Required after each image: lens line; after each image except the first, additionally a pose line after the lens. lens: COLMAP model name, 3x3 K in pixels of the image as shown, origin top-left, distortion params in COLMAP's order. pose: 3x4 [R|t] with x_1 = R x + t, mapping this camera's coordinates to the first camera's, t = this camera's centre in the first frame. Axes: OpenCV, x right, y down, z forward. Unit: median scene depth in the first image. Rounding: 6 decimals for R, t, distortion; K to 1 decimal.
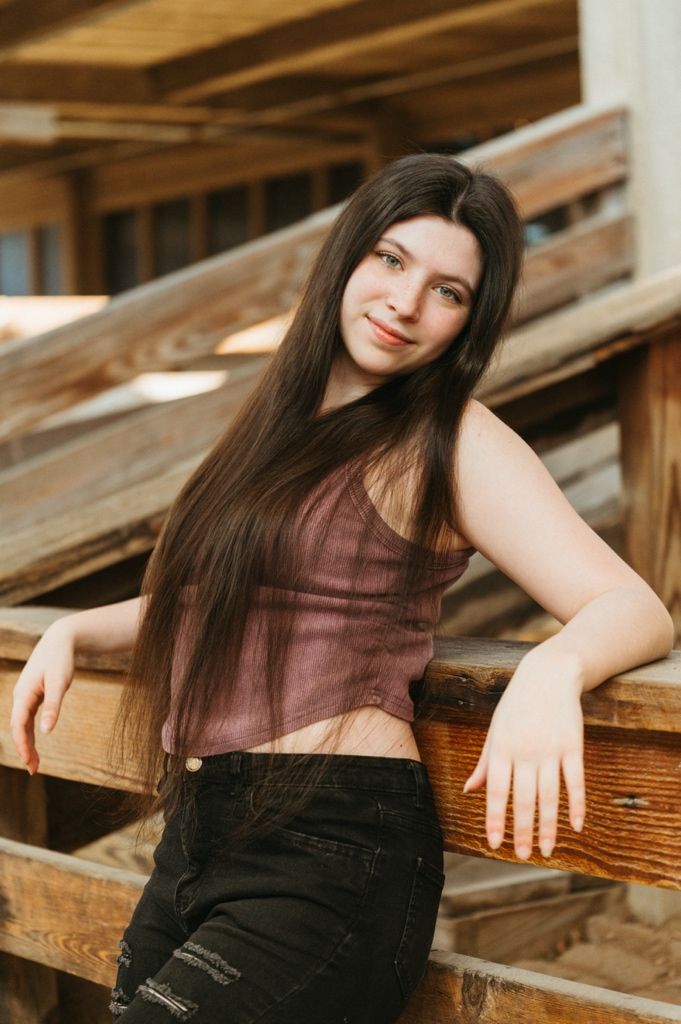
lens RADIAL K [[2271.6, 0, 340.5], [0, 2271.6, 512.0], [0, 0, 1]] dist [-0.290385, 0.003498]
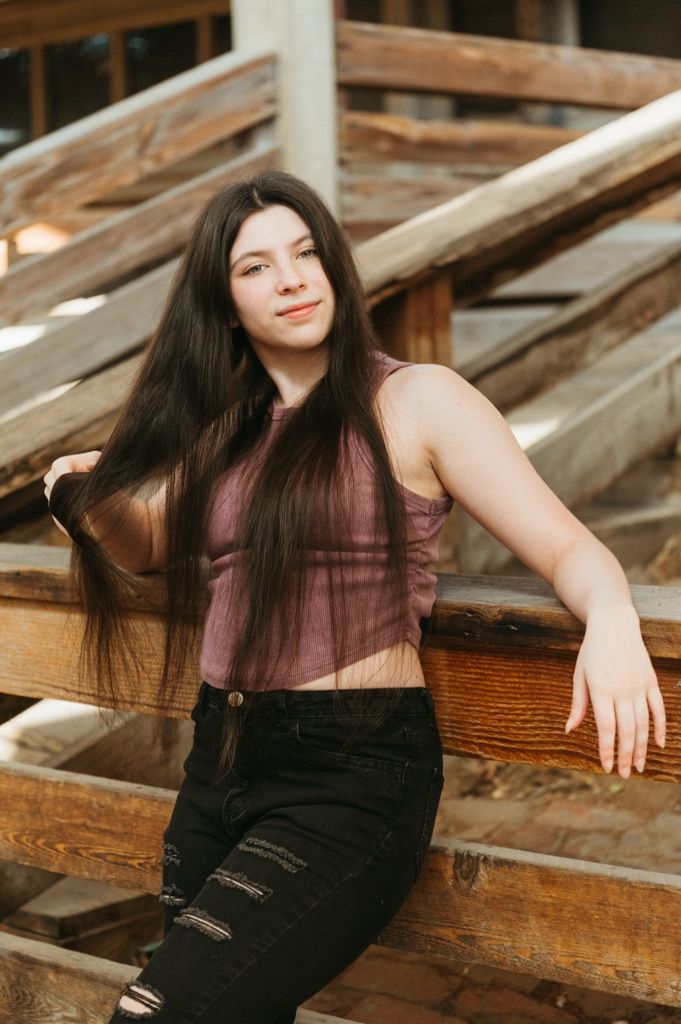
lens RADIAL K [[2072.8, 0, 316.6], [0, 2072.8, 514.5], [0, 0, 1]] dist [-0.231559, -0.305793]
pose [[0.975256, -0.024376, 0.219732, -0.208674], [0.010236, 0.997816, 0.065263, -0.041496], [-0.220843, -0.061399, 0.973375, -0.048184]]
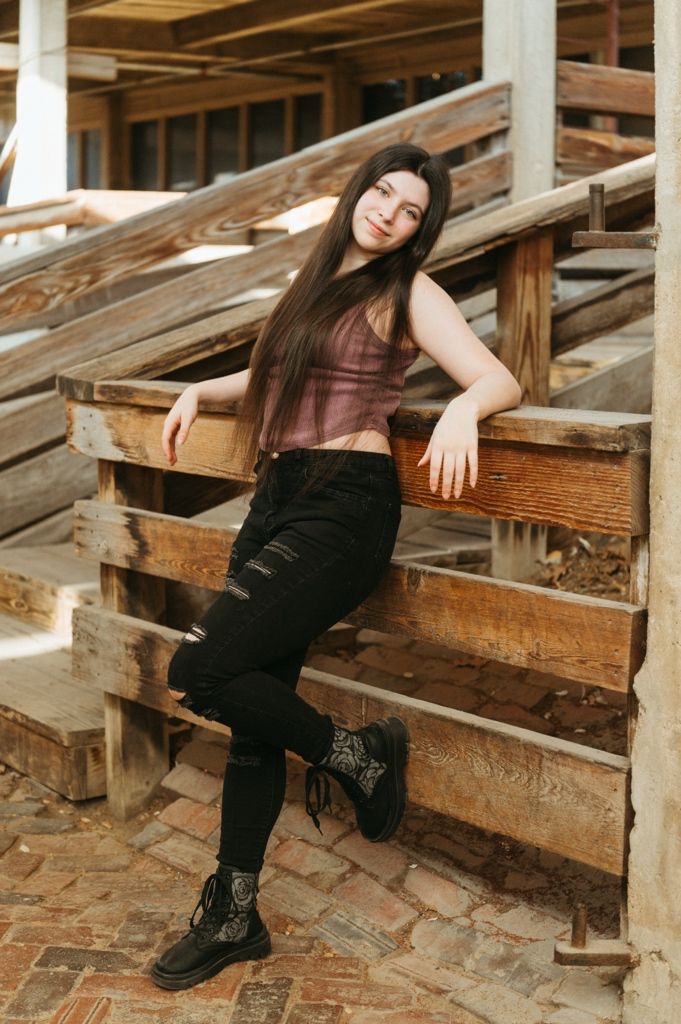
lens RADIAL K [[1640.6, 0, 340.5], [0, 1640.6, 512.0], [0, 0, 1]] dist [-0.138249, -0.164681]
pose [[0.998828, 0.033434, 0.035008, -0.044842], [-0.036785, 0.994313, 0.099938, 0.013350], [-0.031468, -0.101109, 0.994378, -0.329253]]
